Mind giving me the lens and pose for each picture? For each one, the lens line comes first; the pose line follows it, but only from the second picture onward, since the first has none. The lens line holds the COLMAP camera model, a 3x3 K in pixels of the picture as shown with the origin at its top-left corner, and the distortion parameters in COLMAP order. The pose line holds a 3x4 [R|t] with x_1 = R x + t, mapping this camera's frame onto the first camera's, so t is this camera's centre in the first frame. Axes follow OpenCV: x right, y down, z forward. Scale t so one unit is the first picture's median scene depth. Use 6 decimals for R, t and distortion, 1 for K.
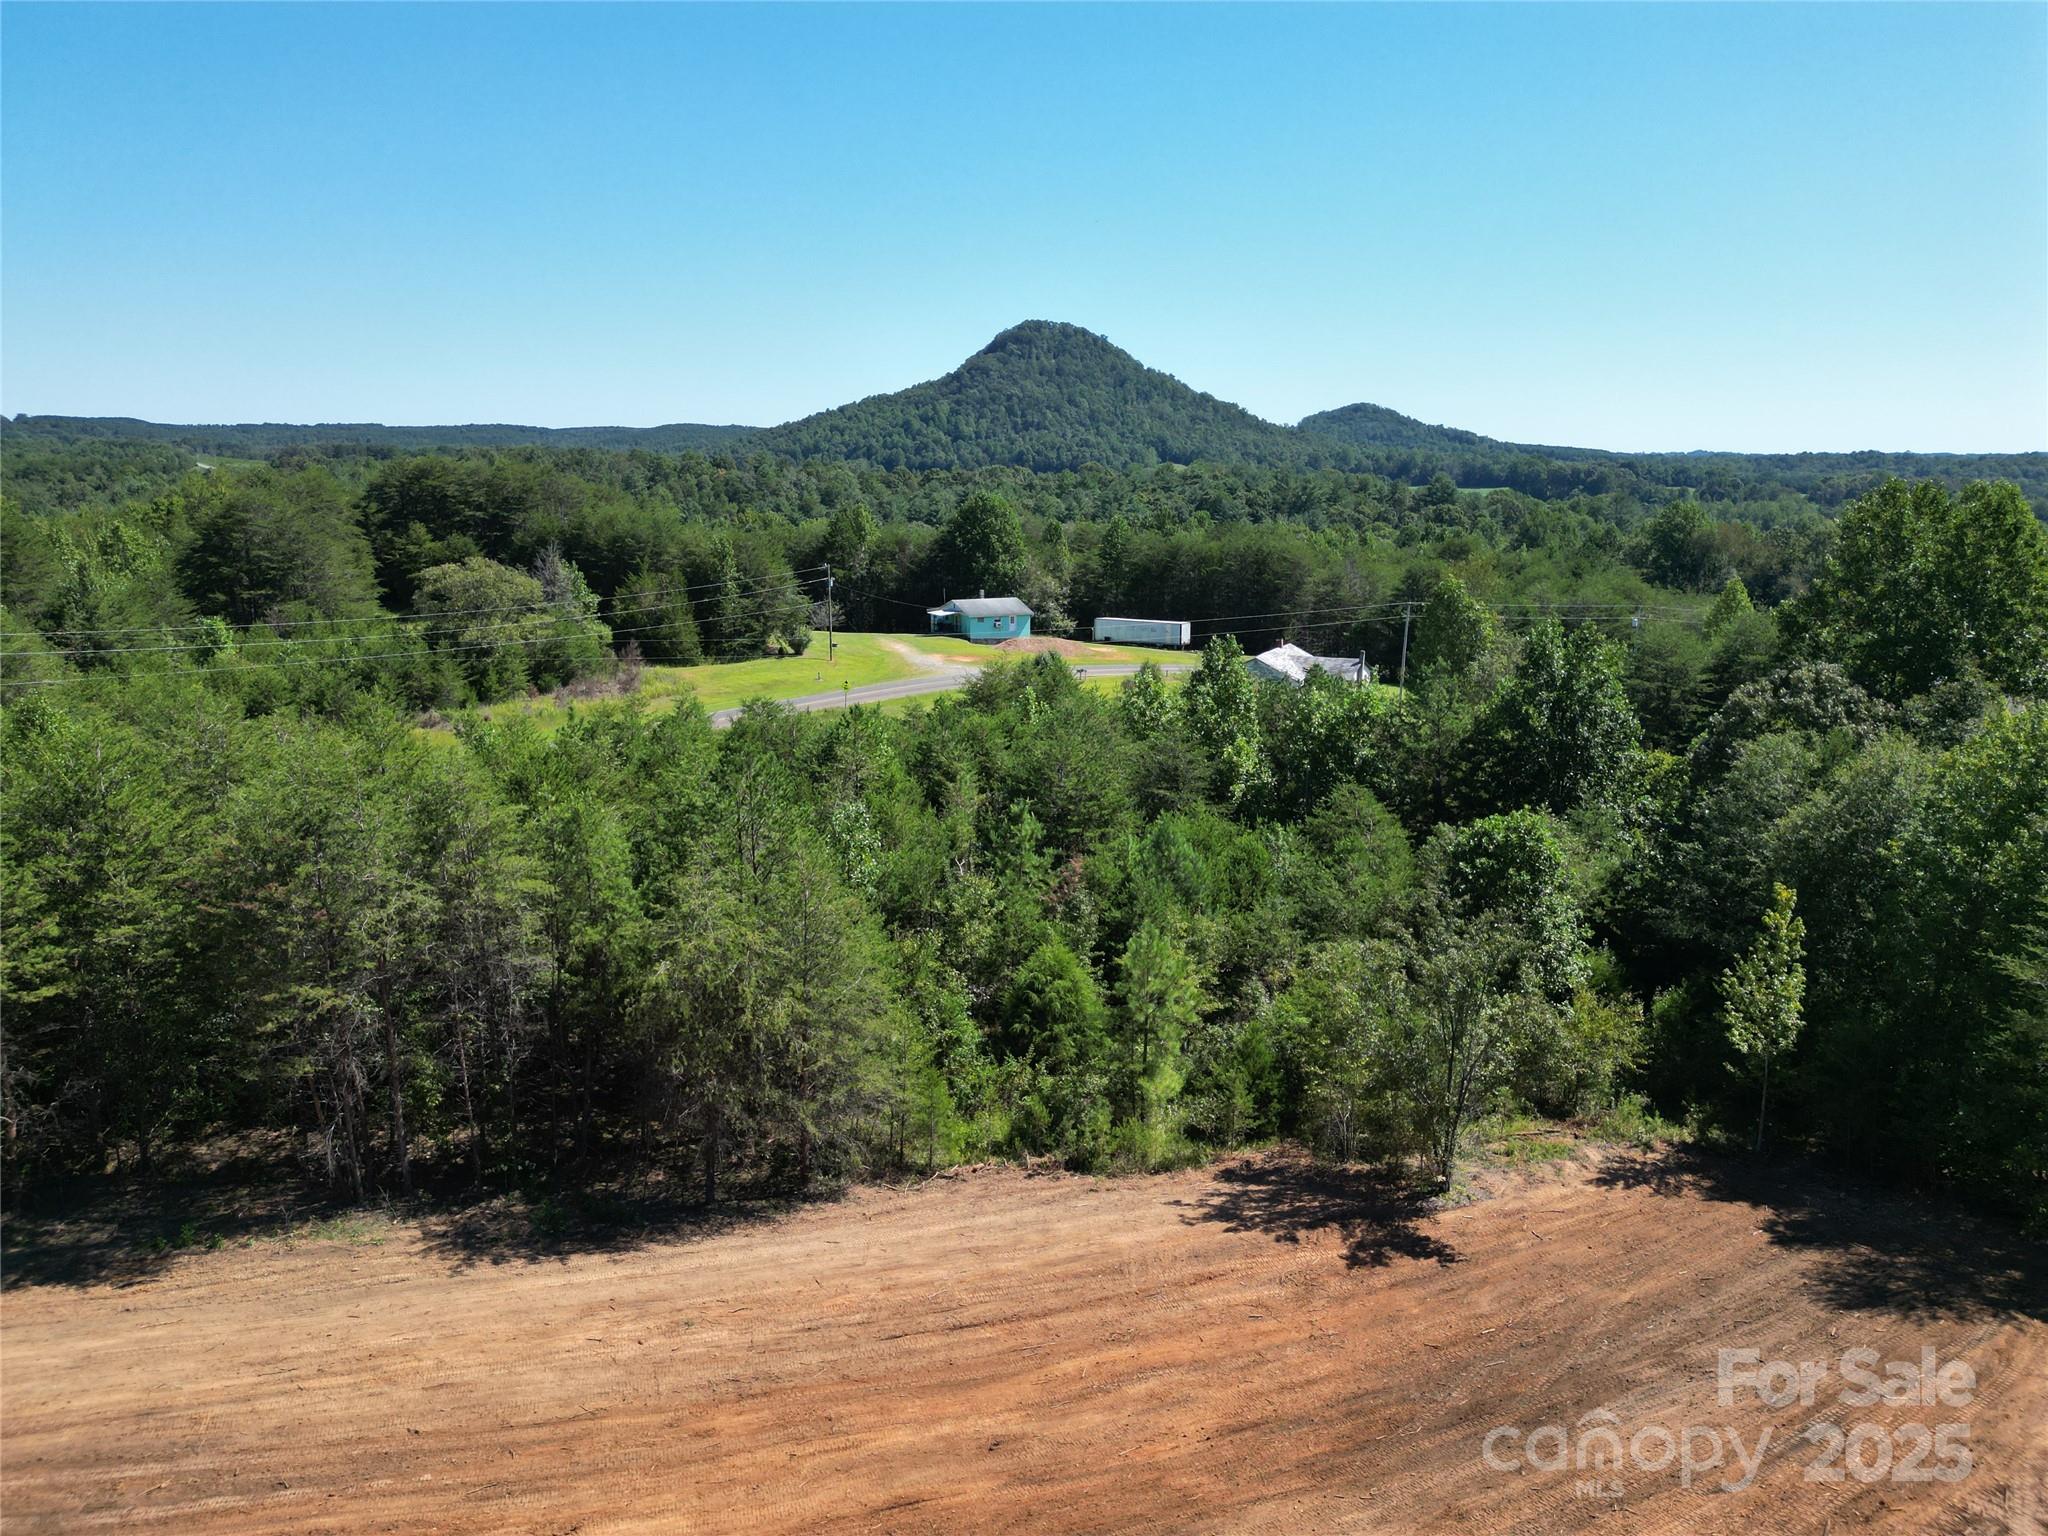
lens RADIAL K [[1429.5, 0, 1025.7], [0, 1429.5, 769.0], [0, 0, 1]] dist [0.047448, -0.038440]
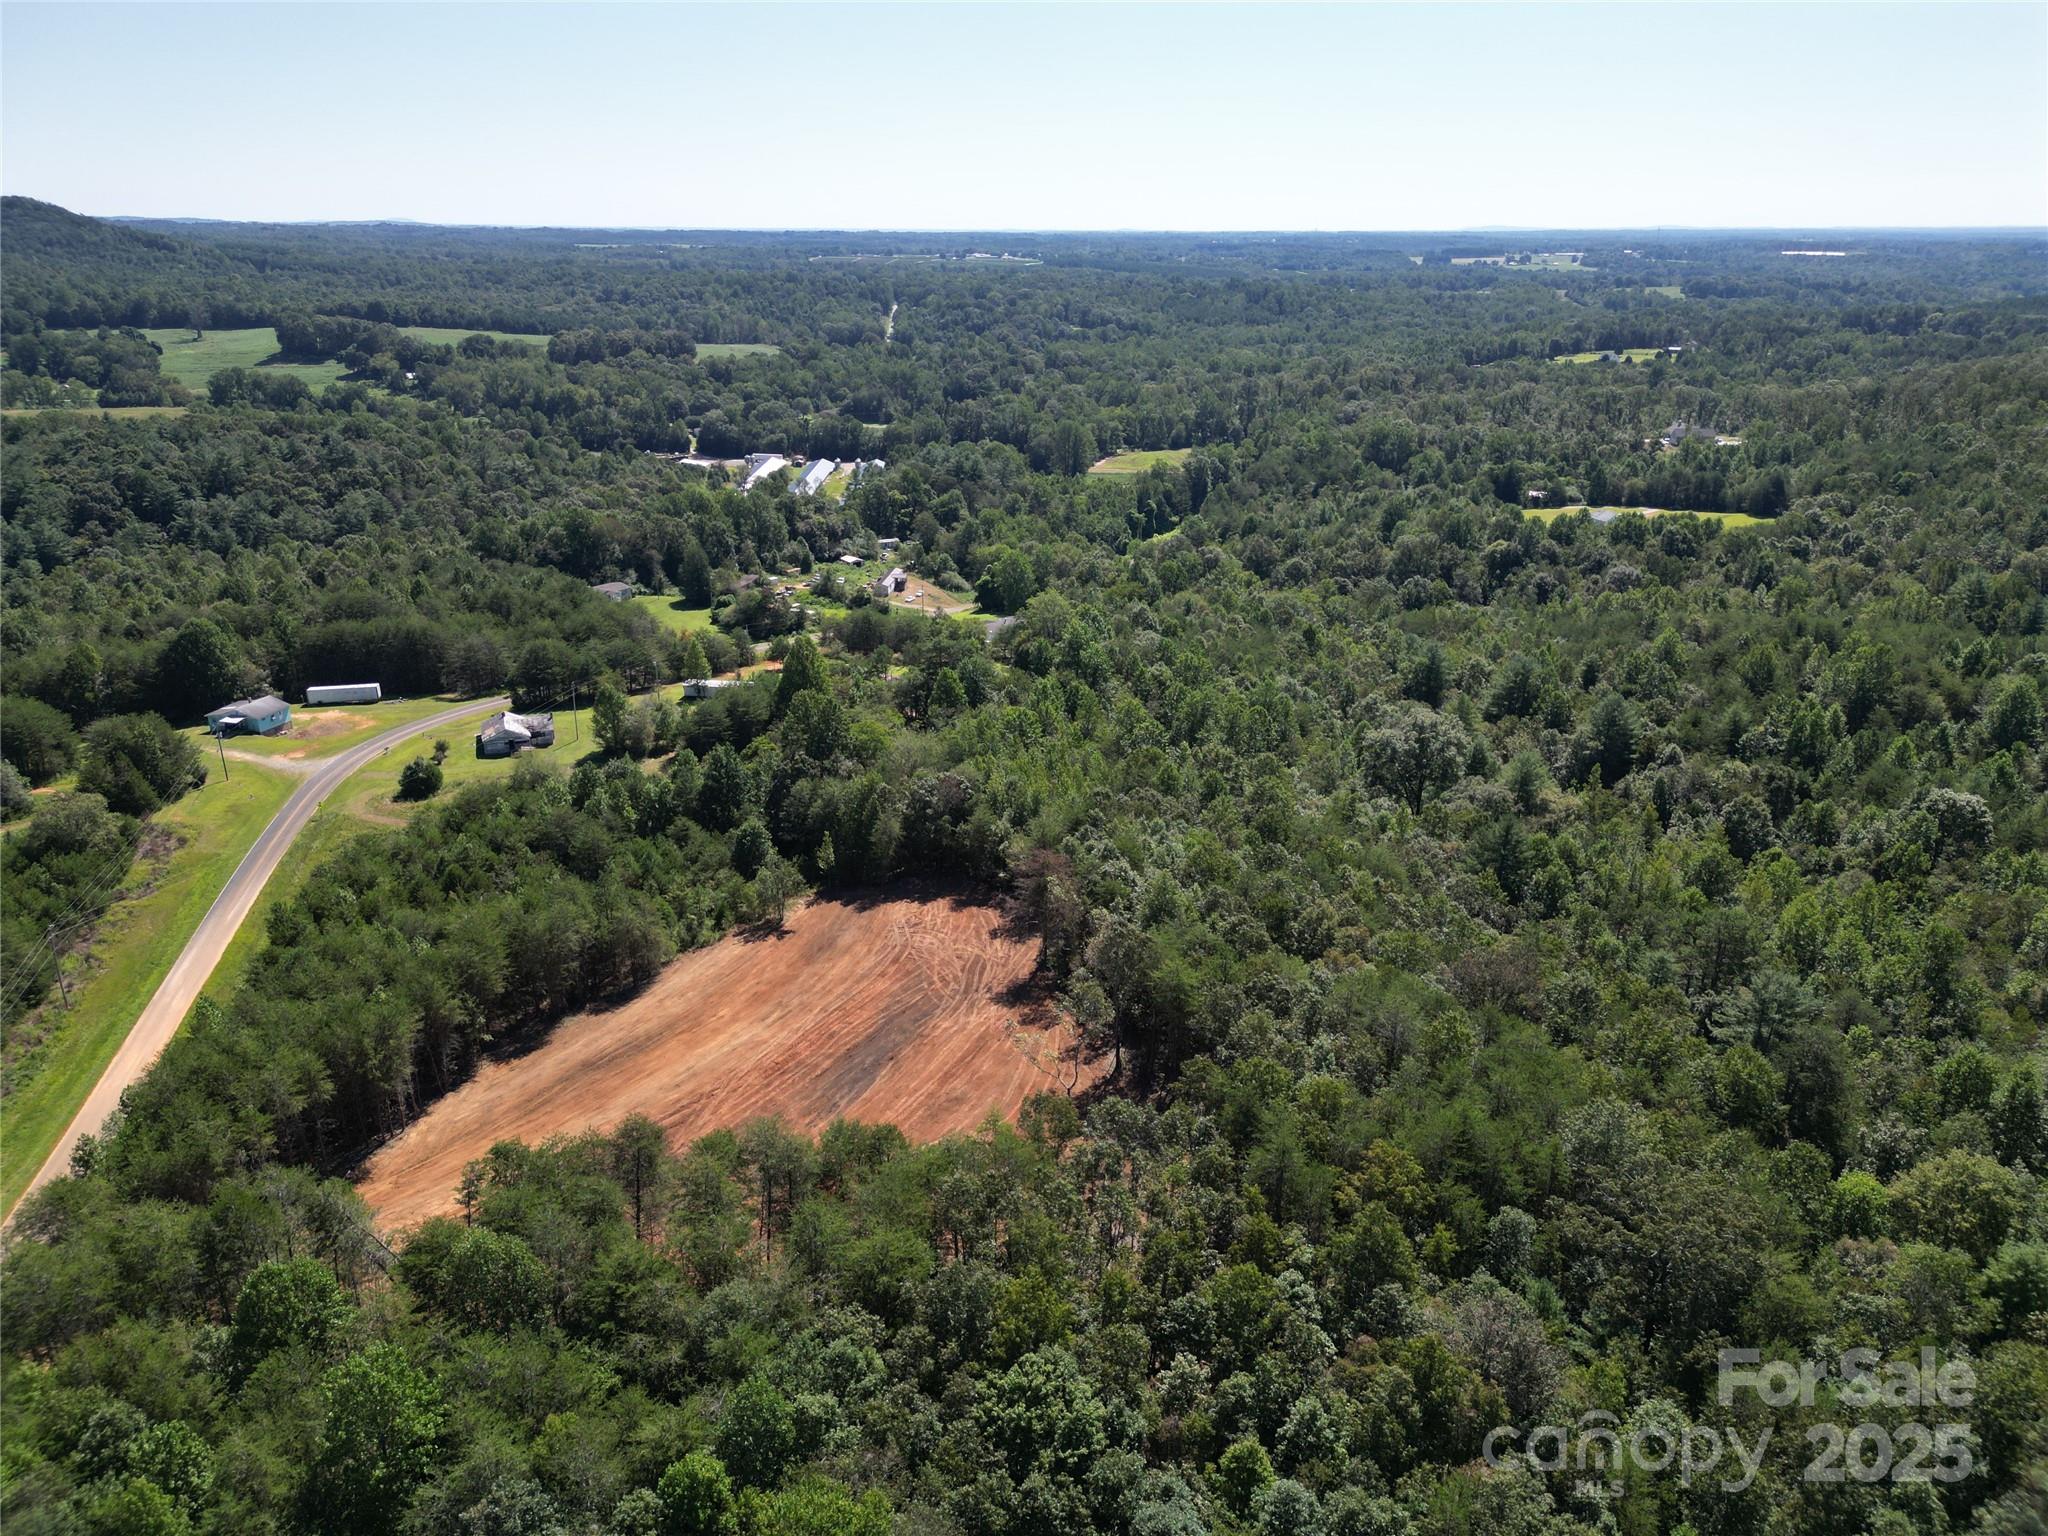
lens RADIAL K [[1429.5, 0, 1026.5], [0, 1429.5, 764.3], [0, 0, 1]] dist [0.047448, -0.038440]
pose [[0.676007, -0.258393, 0.690107, -0.551424], [0.150262, 0.965165, 0.214190, -0.260658], [-0.721413, -0.041097, 0.691285, -0.669163]]
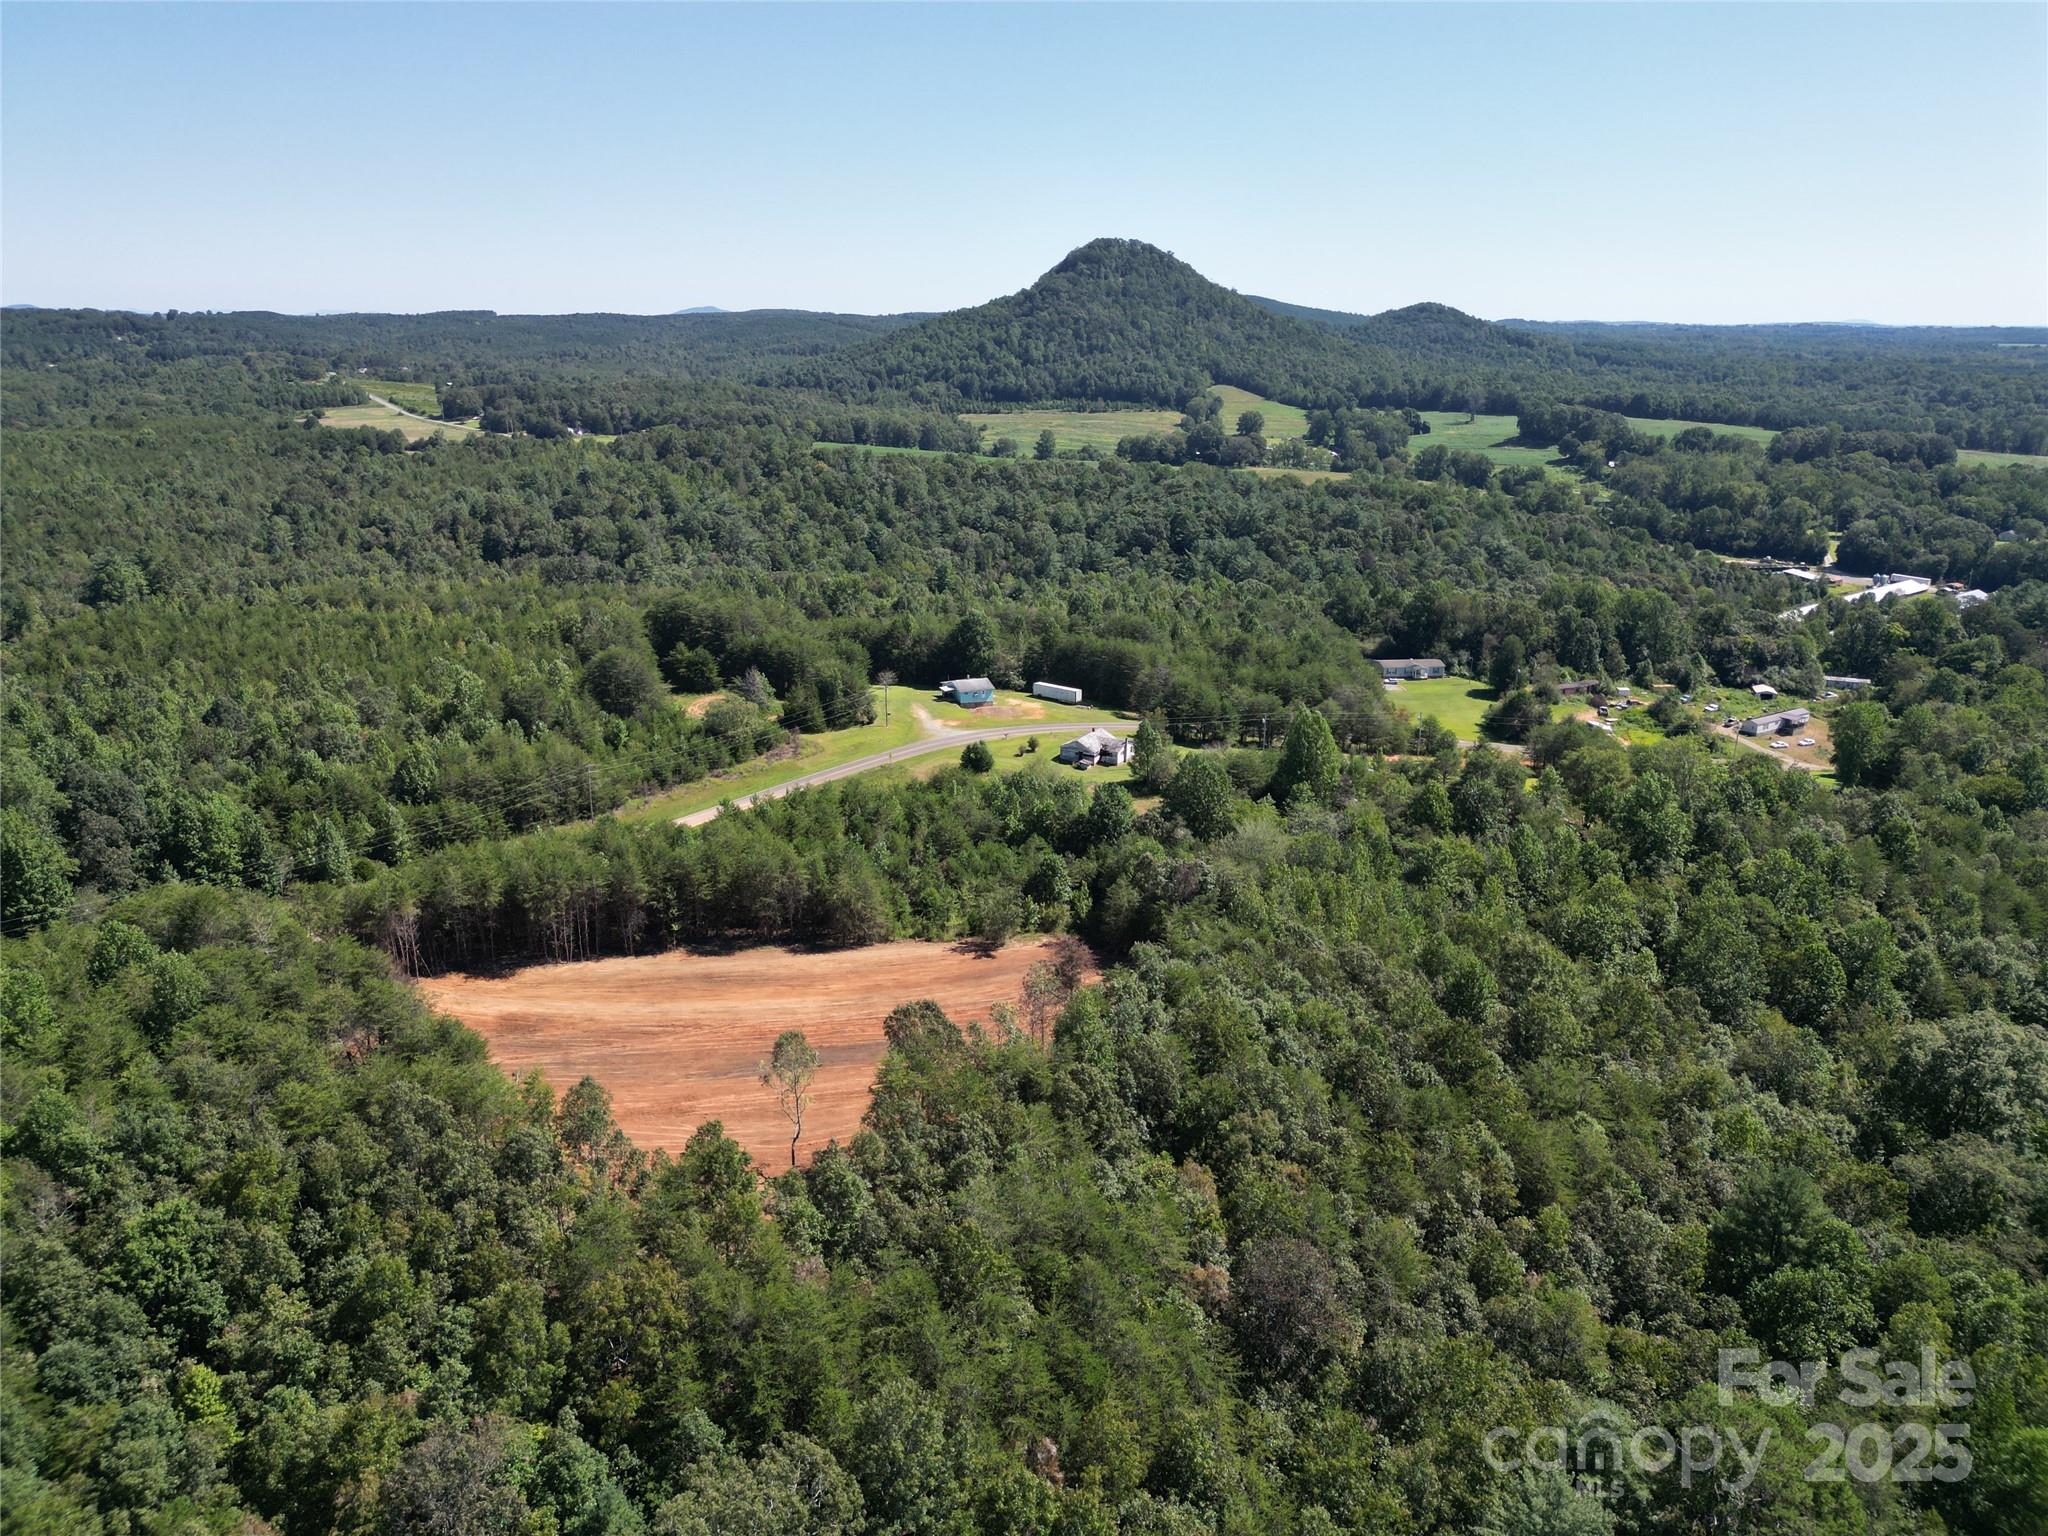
lens RADIAL K [[1429.5, 0, 1023.7], [0, 1429.5, 759.9], [0, 0, 1]] dist [0.047448, -0.038440]
pose [[0.998035, 0.017918, -0.060044, 0.159016], [-0.012639, 0.996112, 0.087183, -0.179035], [0.061372, -0.086252, 0.994381, -0.892604]]
